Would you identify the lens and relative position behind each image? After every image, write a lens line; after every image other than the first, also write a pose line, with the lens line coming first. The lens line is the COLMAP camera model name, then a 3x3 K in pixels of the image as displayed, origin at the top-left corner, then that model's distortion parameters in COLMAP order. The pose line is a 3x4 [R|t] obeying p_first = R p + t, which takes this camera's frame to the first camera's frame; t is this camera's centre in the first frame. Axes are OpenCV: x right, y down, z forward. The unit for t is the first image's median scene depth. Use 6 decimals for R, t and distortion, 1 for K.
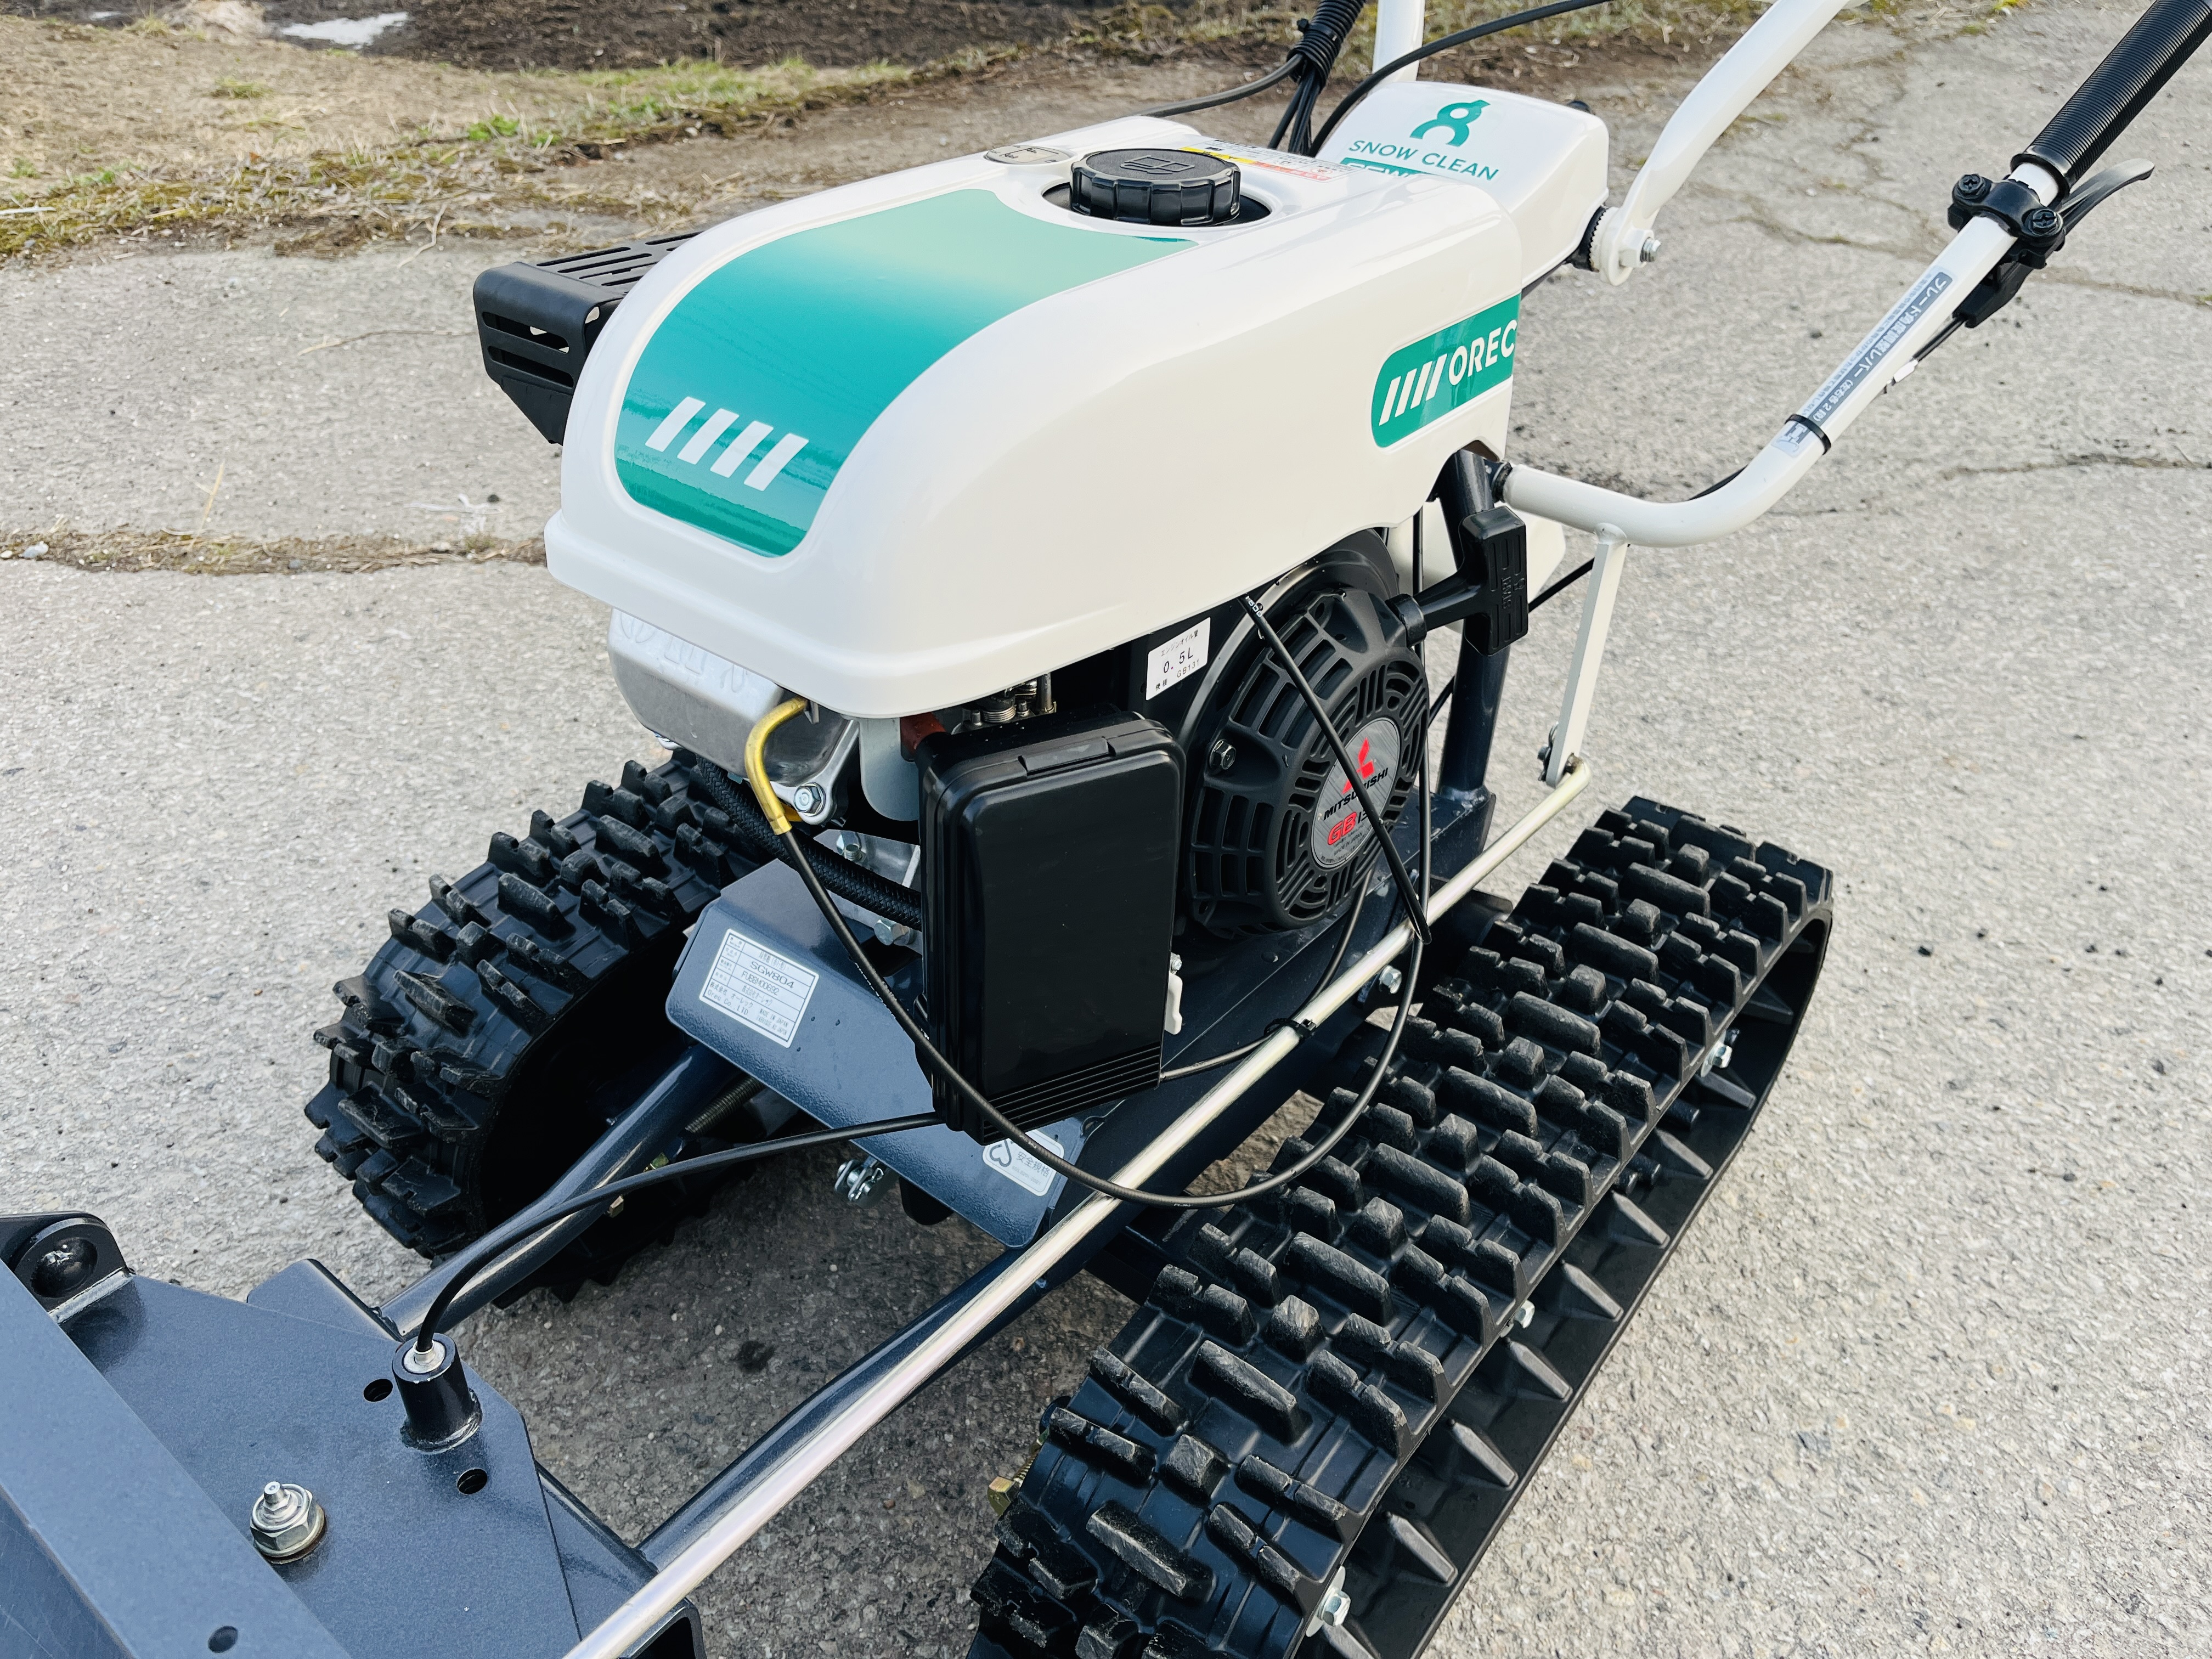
lens RADIAL K [[1681.9, 0, 1108.8], [0, 1681.9, 836.9], [0, 0, 1]] dist [0.047536, -0.079307]
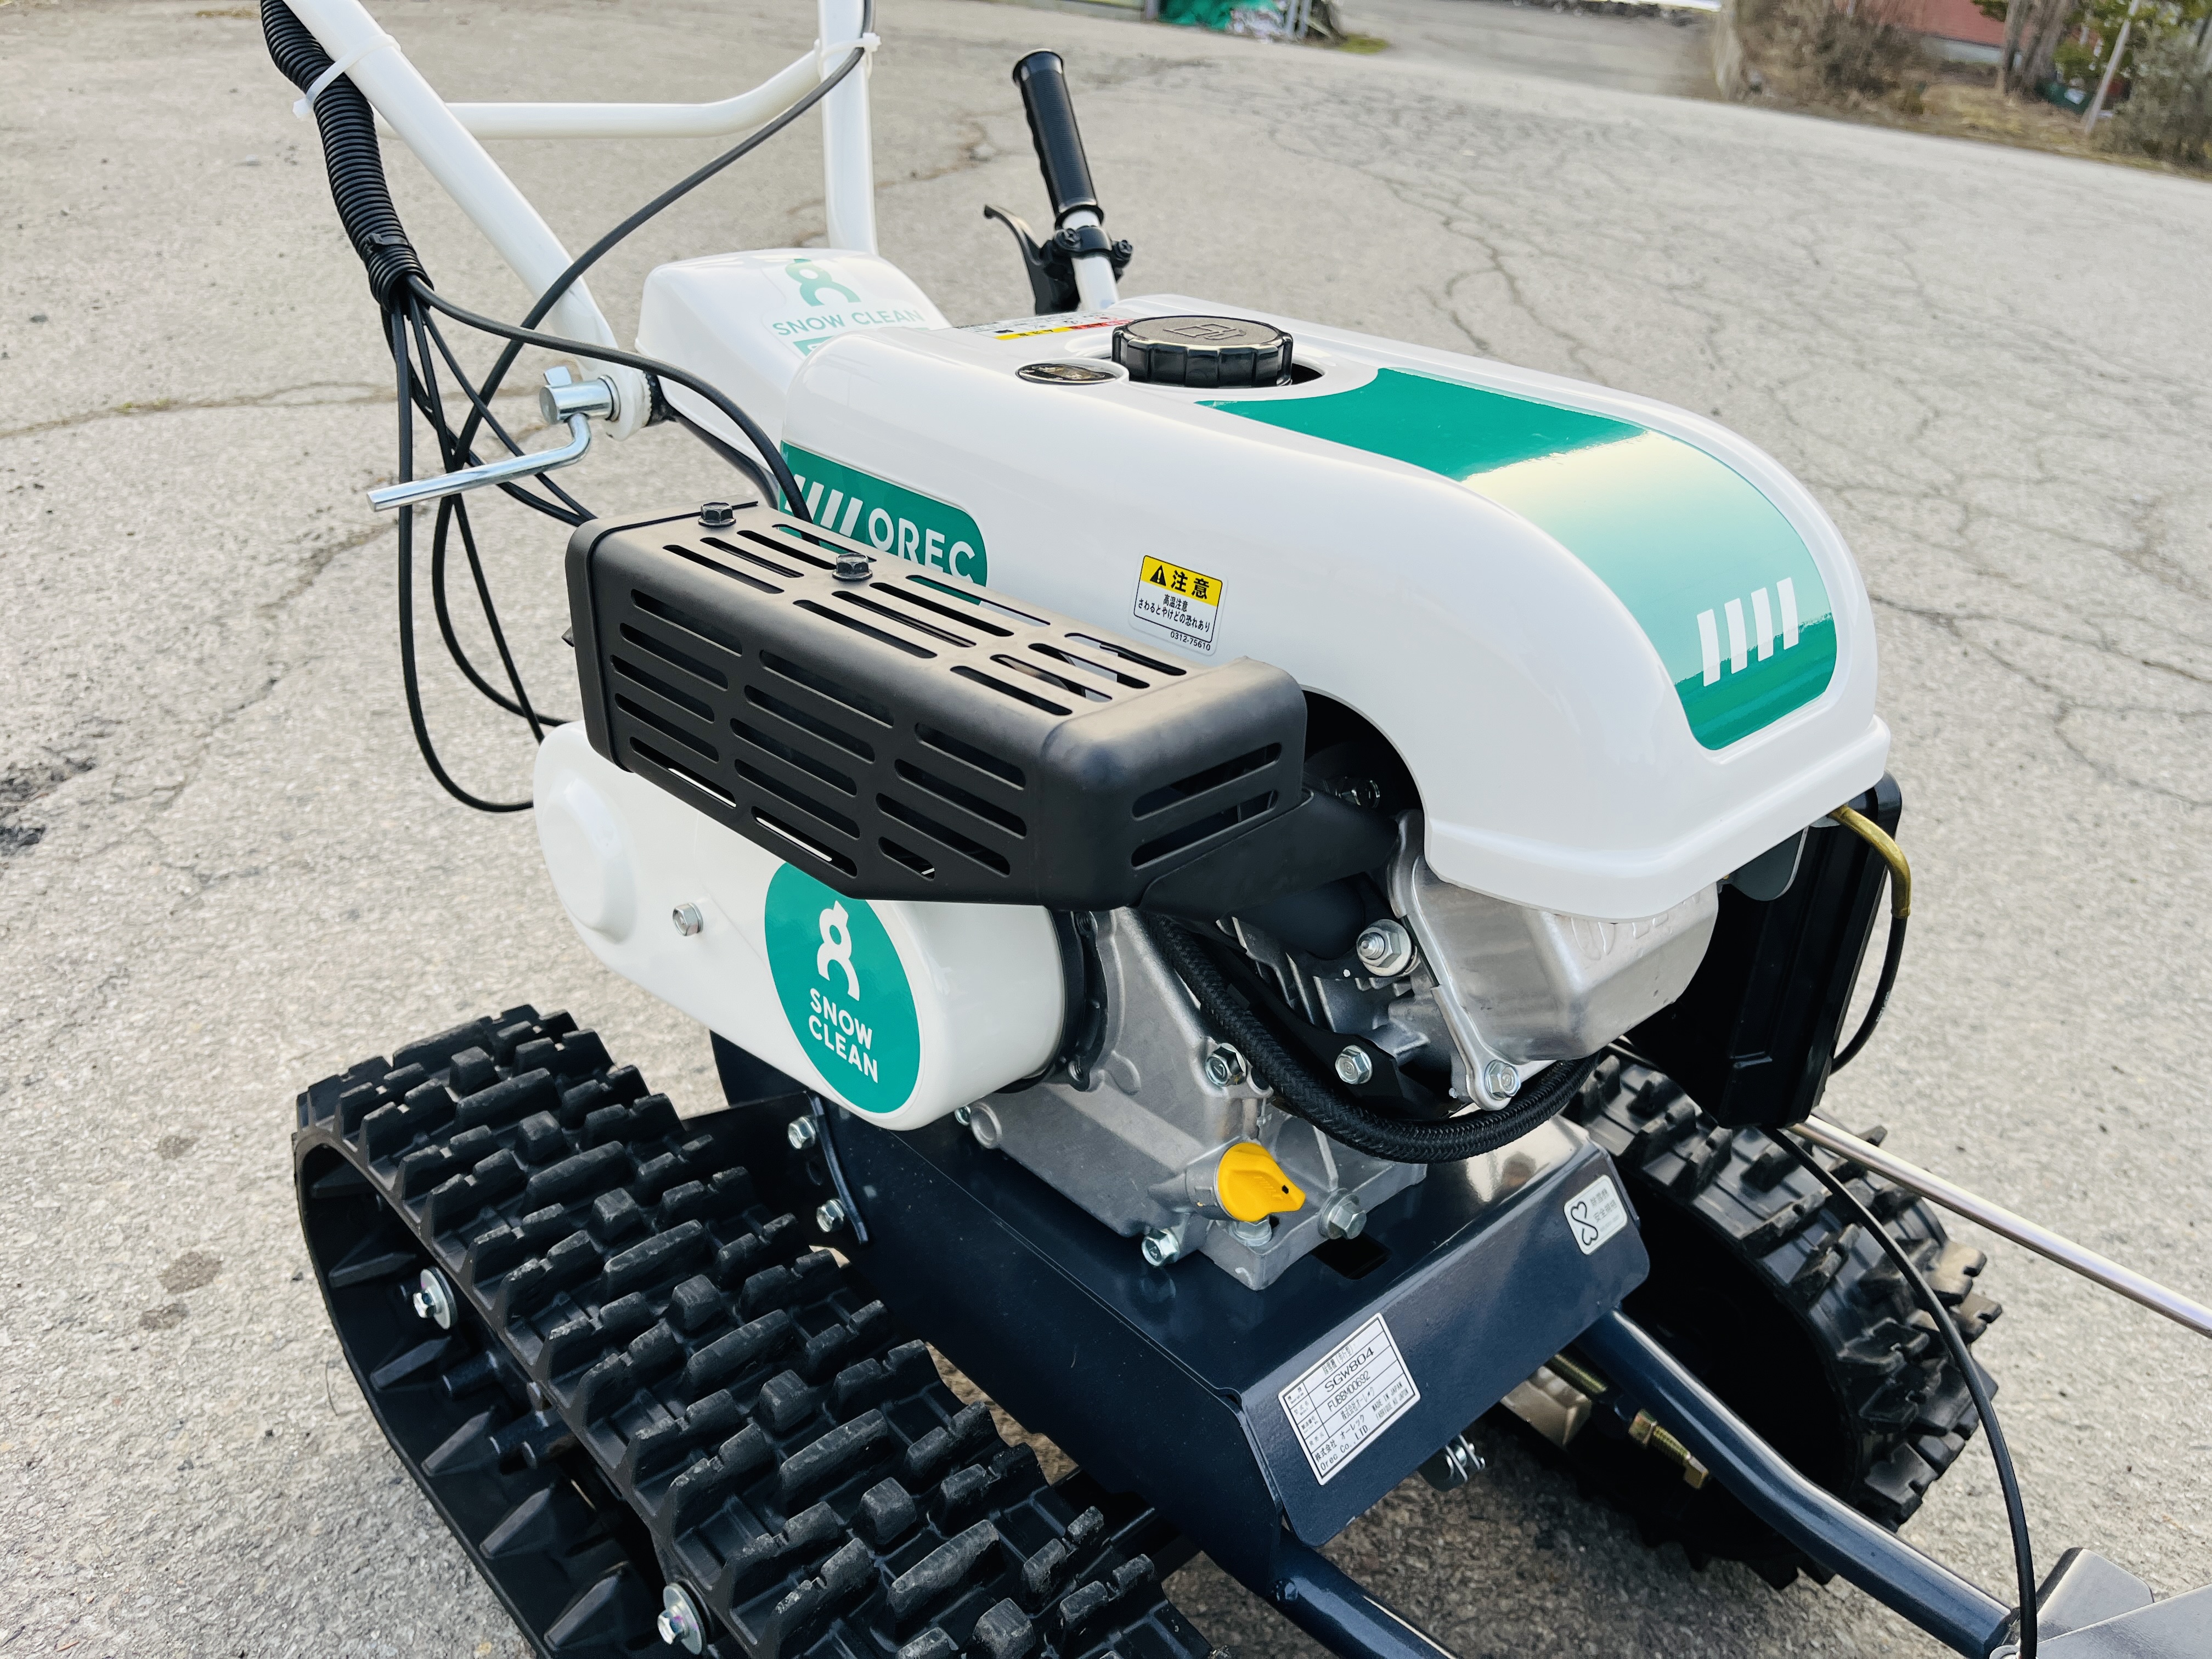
lens RADIAL K [[1681.9, 0, 1116.6], [0, 1681.9, 848.5], [0, 0, 1]] dist [0.047536, -0.079307]
pose [[0.141260, -0.478229, 0.866800, -0.538346], [0.522632, 0.779647, 0.344973, -0.303389], [-0.840774, 0.404286, 0.360071, 0.476270]]
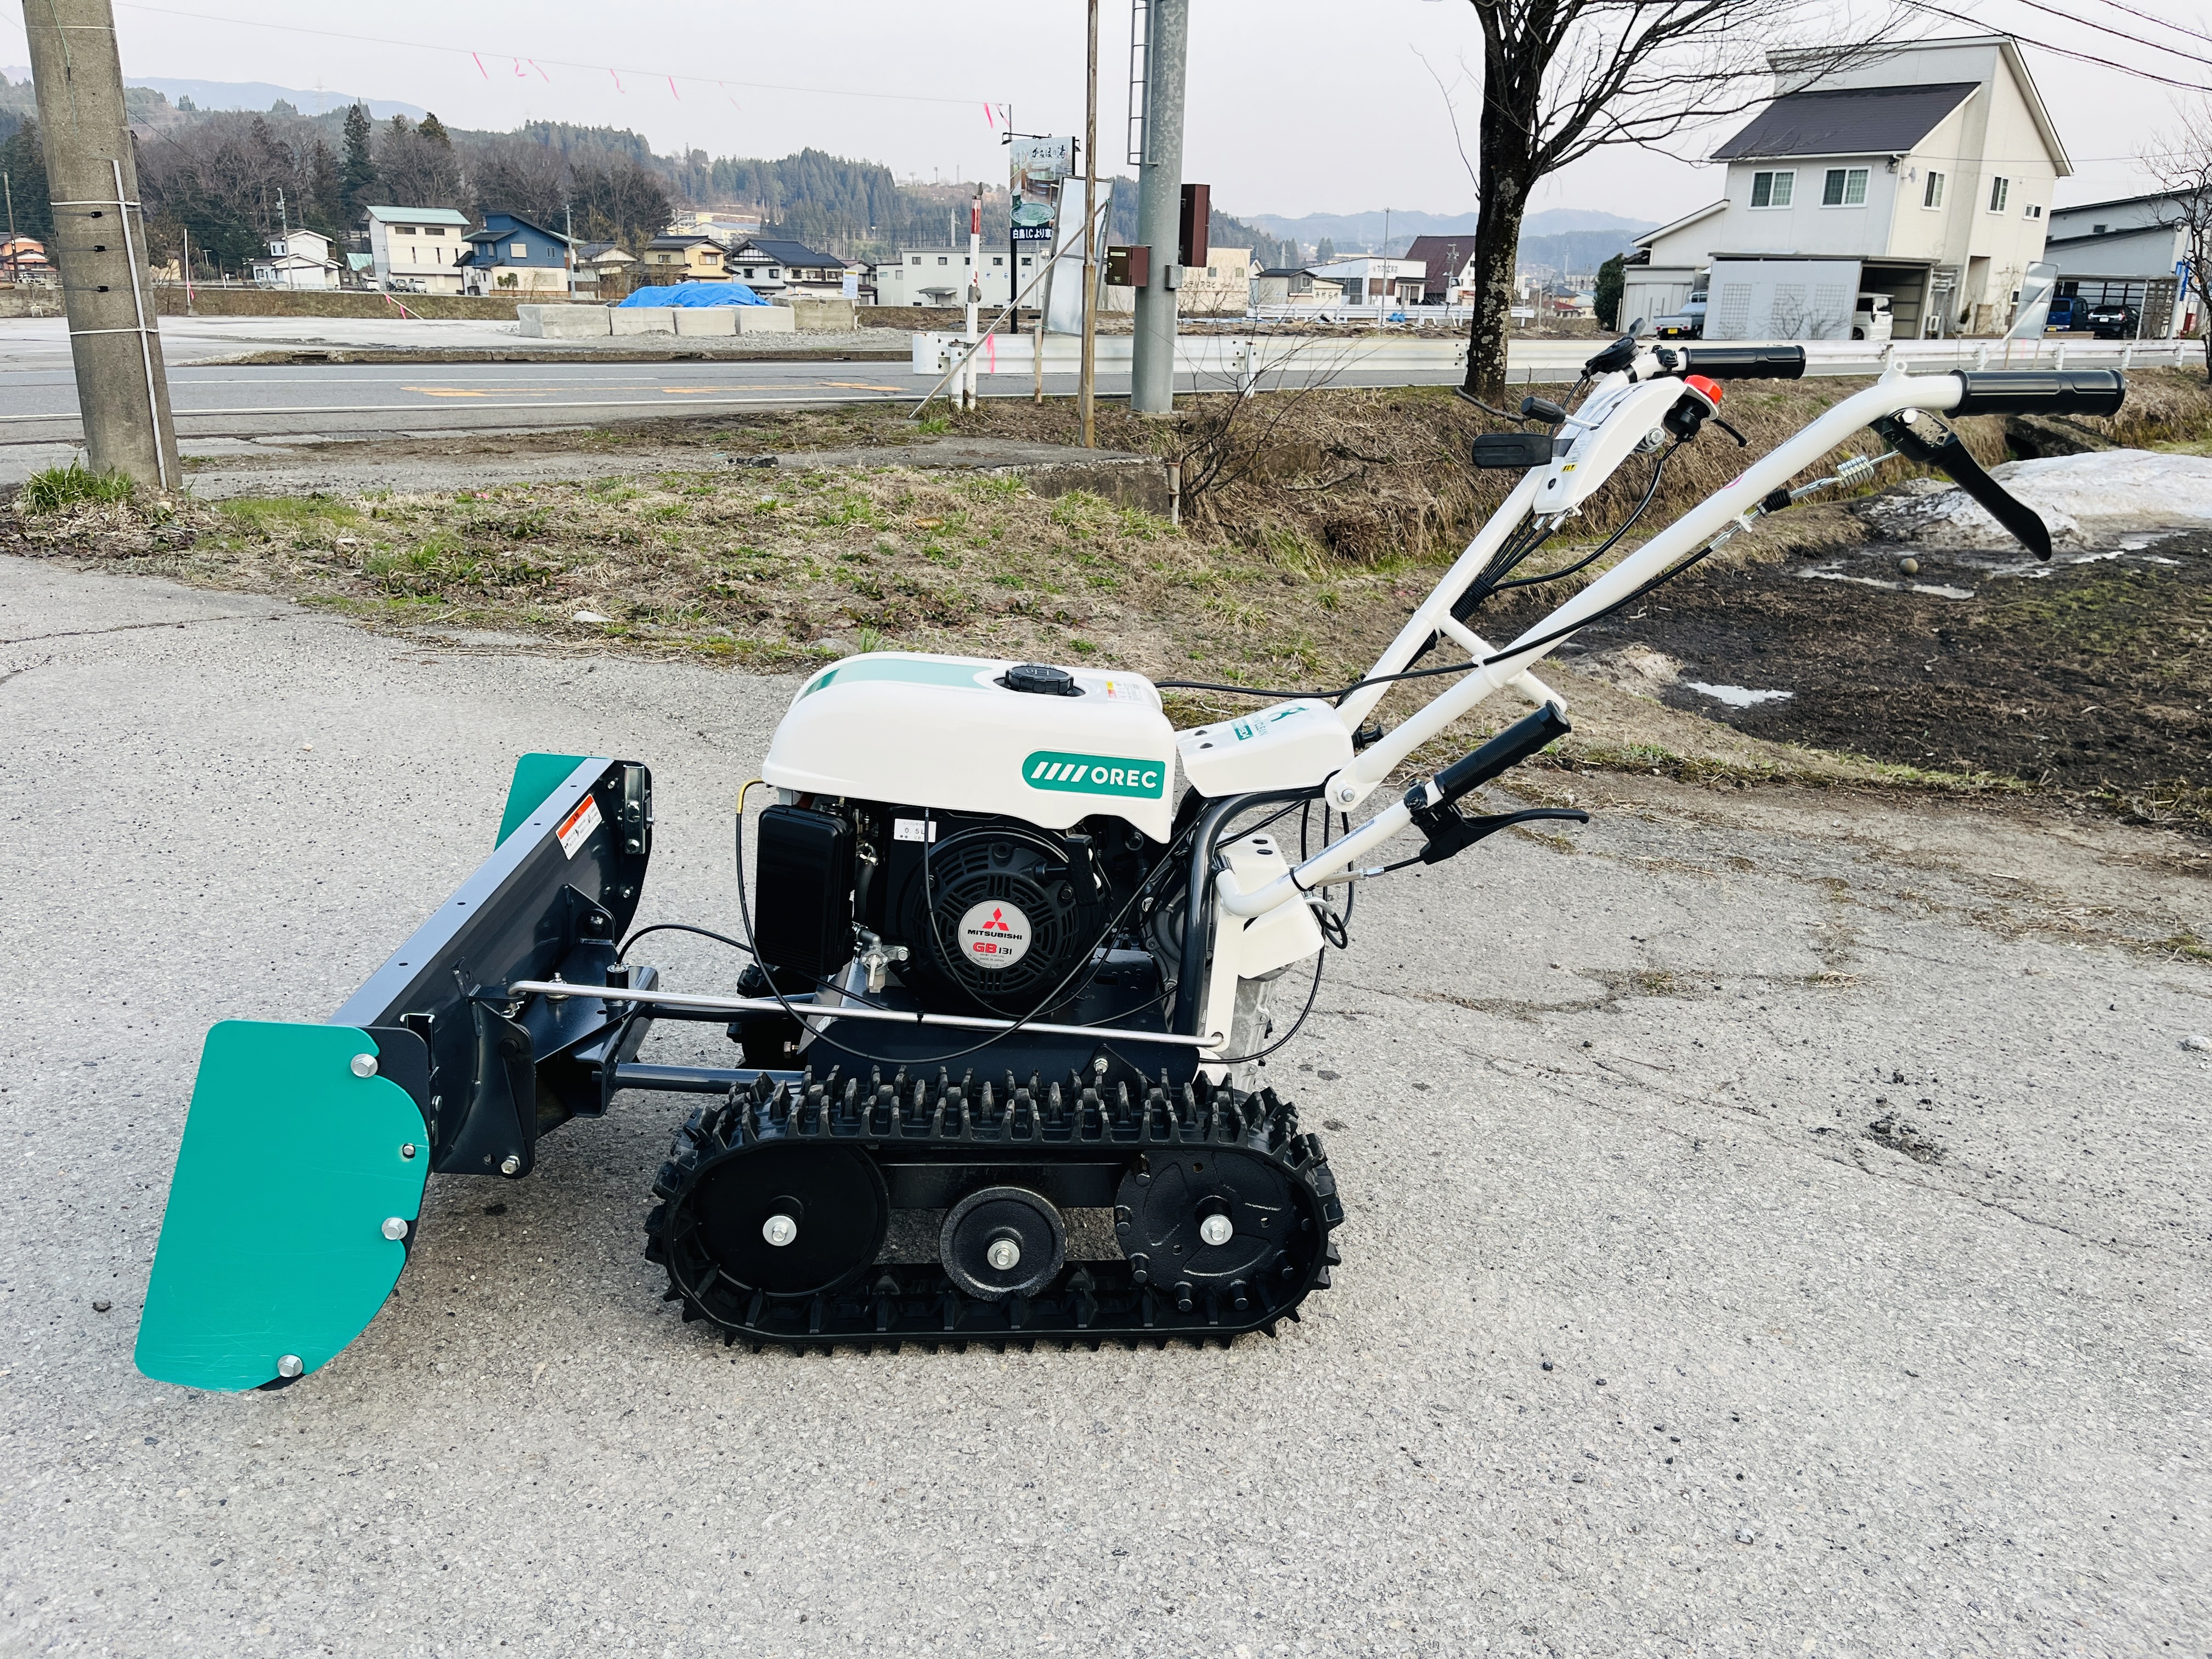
lens RADIAL K [[1681.9, 0, 1124.3], [0, 1681.9, 824.5], [0, 0, 1]] dist [0.047536, -0.079307]
pose [[0.663985, 0.242280, -0.707407, 1.108588], [-0.485219, 0.859425, -0.161091, 0.076442], [0.568934, 0.450209, 0.688205, -0.306671]]
